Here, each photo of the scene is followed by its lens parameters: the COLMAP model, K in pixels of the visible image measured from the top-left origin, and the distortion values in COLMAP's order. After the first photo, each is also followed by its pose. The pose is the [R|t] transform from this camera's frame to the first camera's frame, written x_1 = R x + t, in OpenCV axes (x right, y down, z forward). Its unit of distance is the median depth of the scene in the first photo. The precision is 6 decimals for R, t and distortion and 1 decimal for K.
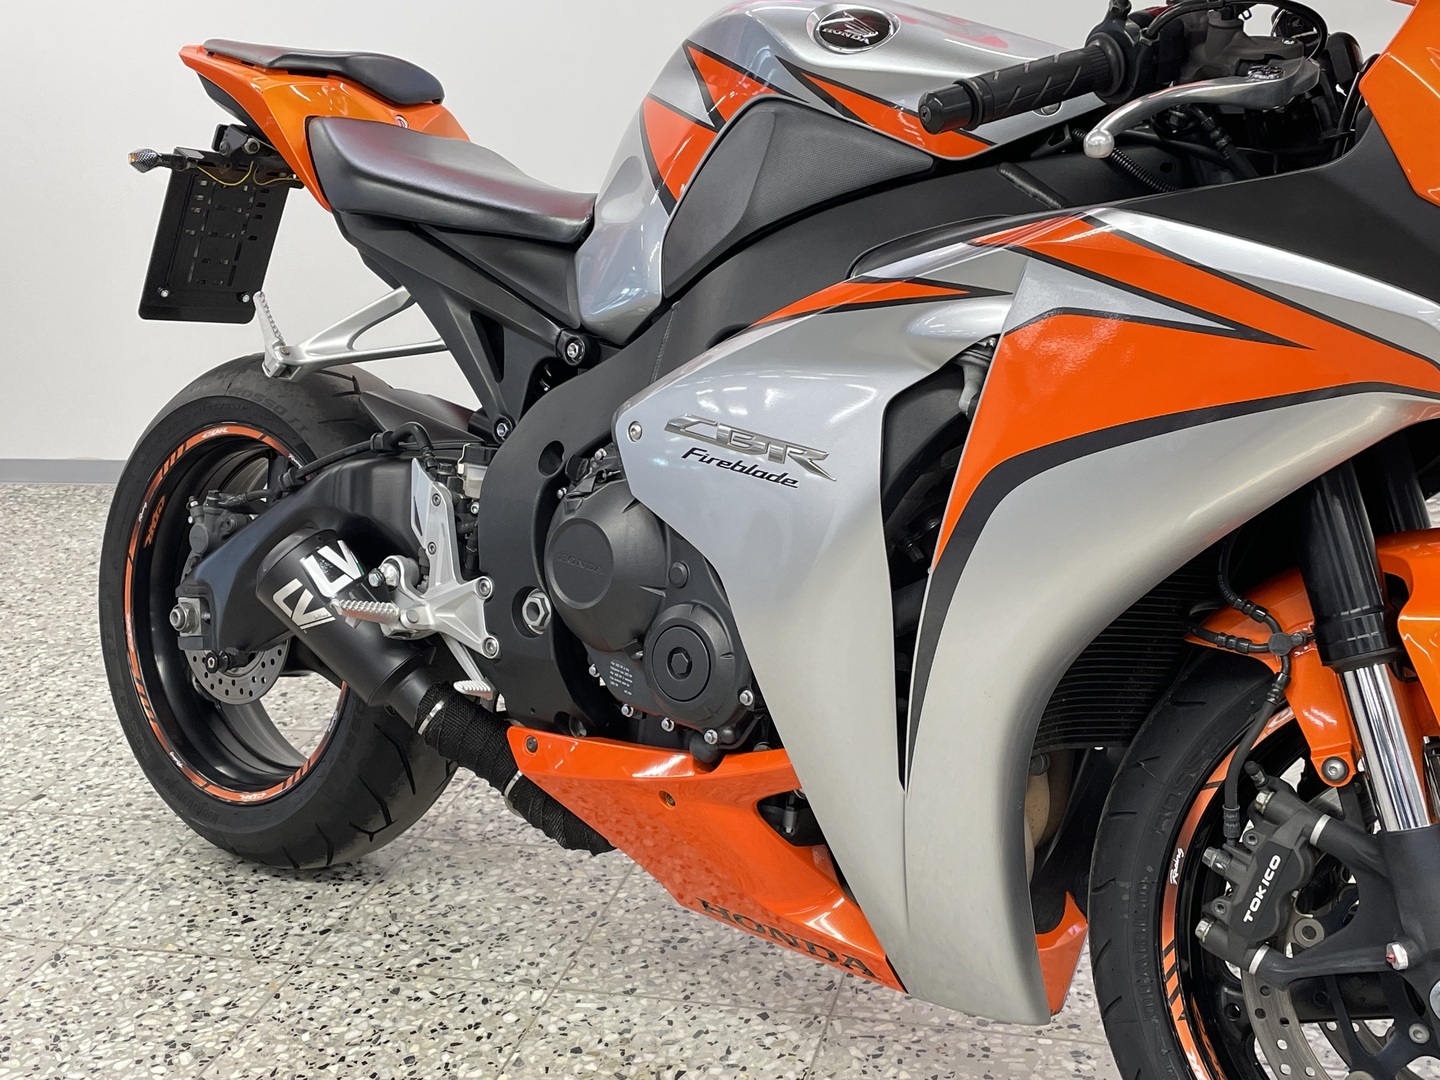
lens RADIAL K [[1703.3, 0, 711.8], [0, 1703.3, 548.7], [0, 0, 1]] dist [0.063593, 0.000000]
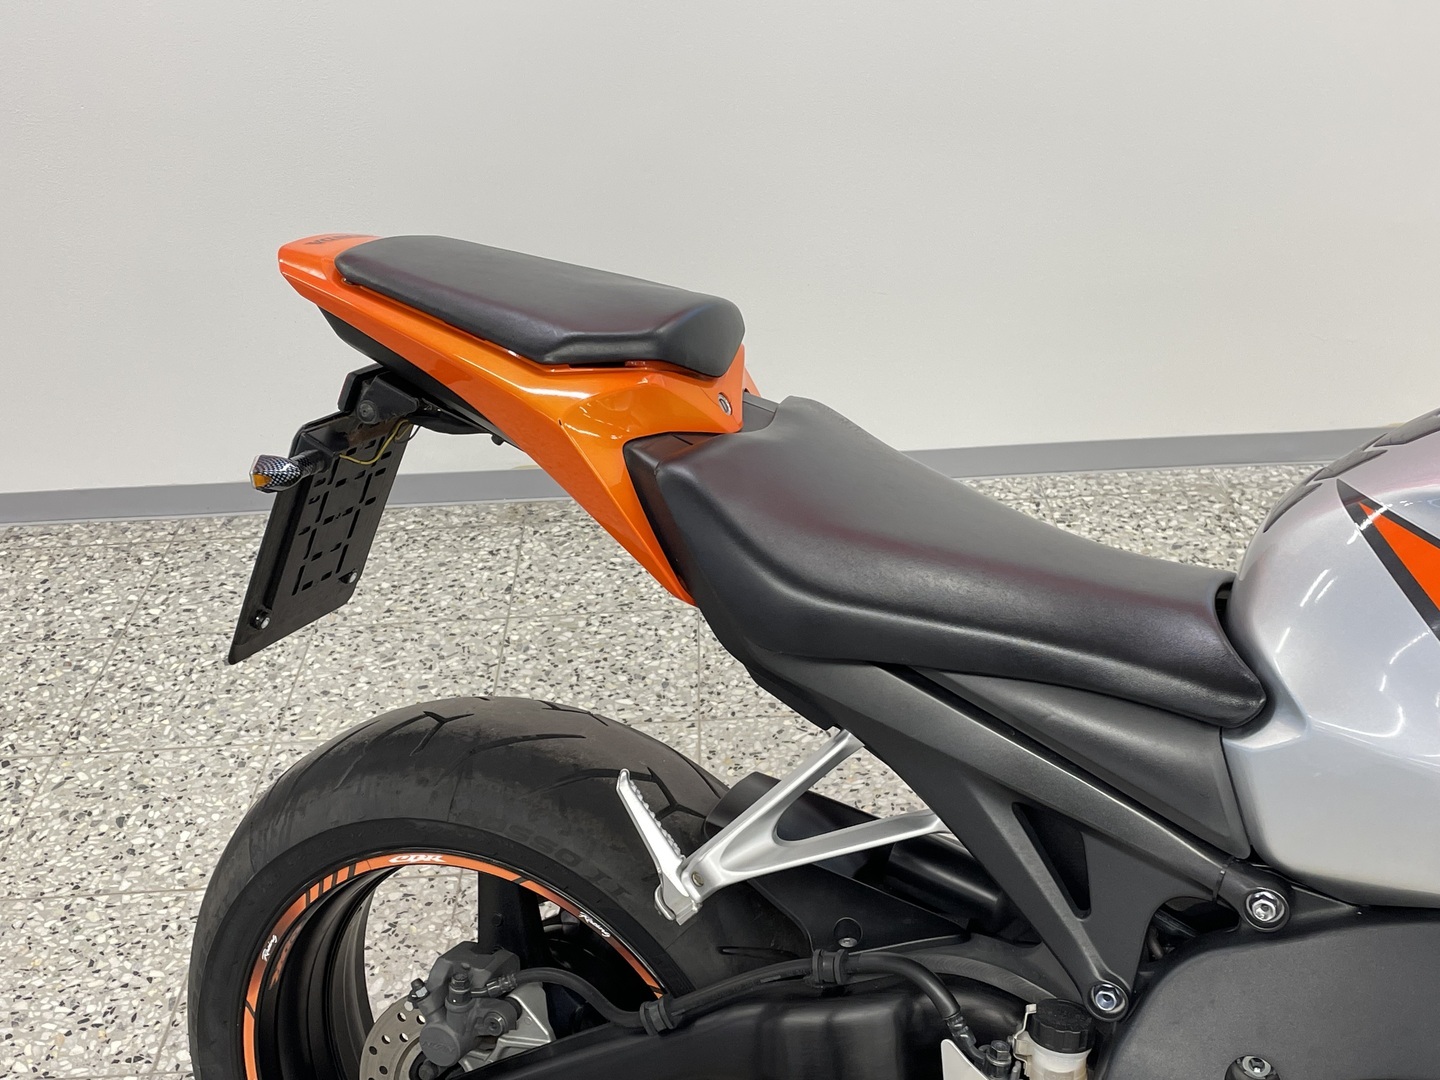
lens RADIAL K [[1703.3, 0, 731.2], [0, 1703.3, 550.1], [0, 0, 1]] dist [0.063593, 0.000000]
pose [[0.958195, -0.127937, 0.255919, -0.493922], [0.073749, 0.974673, 0.211127, -0.469416], [-0.276448, -0.183427, 0.943361, 0.568433]]
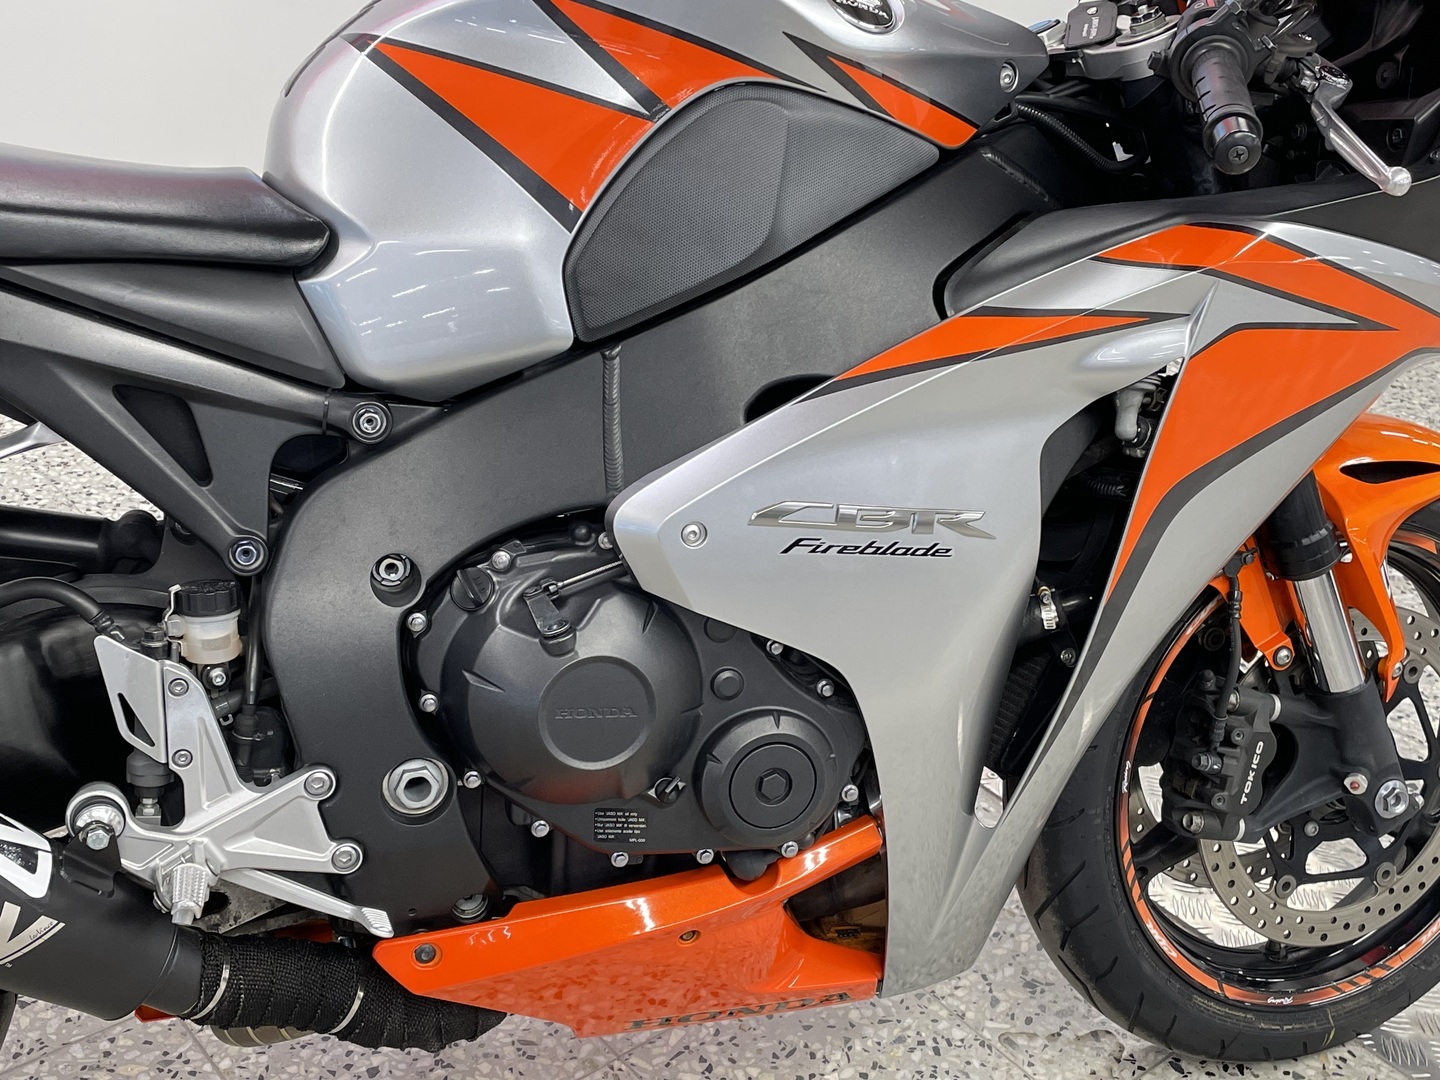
lens RADIAL K [[1703.3, 0, 728.1], [0, 1703.3, 545.4], [0, 0, 1]] dist [0.063593, 0.000000]
pose [[0.562489, -0.297387, 0.771471, -0.659076], [0.142190, 0.953967, 0.264063, -0.276293], [-0.814487, -0.038837, 0.578881, 0.560461]]
